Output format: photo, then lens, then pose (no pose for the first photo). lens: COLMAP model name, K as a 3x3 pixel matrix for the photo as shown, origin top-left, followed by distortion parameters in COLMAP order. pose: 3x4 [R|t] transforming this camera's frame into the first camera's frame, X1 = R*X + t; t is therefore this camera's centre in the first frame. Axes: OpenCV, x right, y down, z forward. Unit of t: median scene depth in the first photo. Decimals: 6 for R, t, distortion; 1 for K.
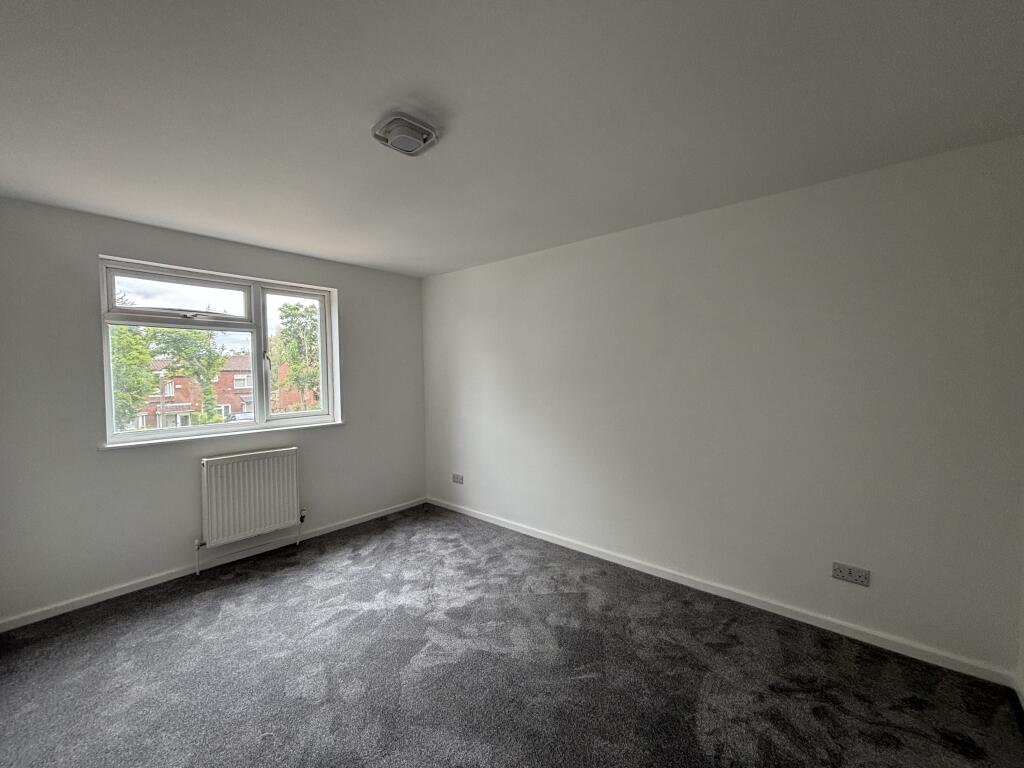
lens RADIAL K [[416.1, 0, 510.9], [0, 416.1, 383.6], [0, 0, 1]] dist [0.001547, 0.000827]
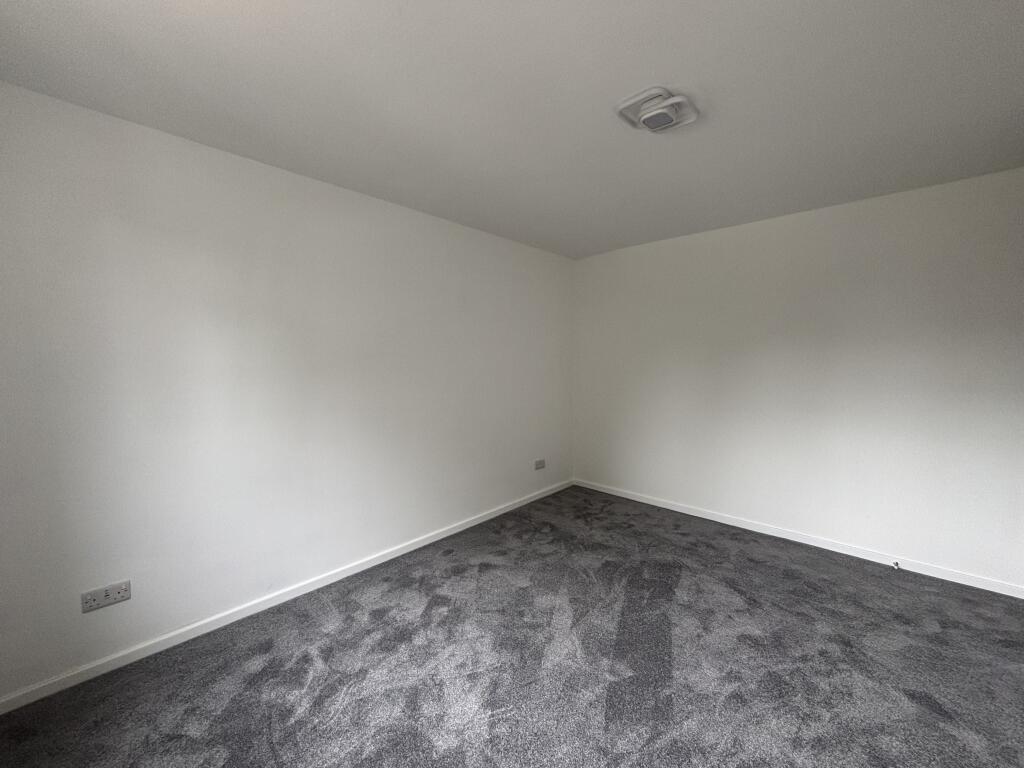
lens RADIAL K [[416.1, 0, 510.9], [0, 416.1, 383.6], [0, 0, 1]] dist [0.001547, 0.000827]
pose [[0.046879, -0.053720, 0.997455, -0.806452], [0.043363, 0.997721, 0.051697, -0.002558], [-0.997959, 0.040829, 0.049102, 0.812807]]
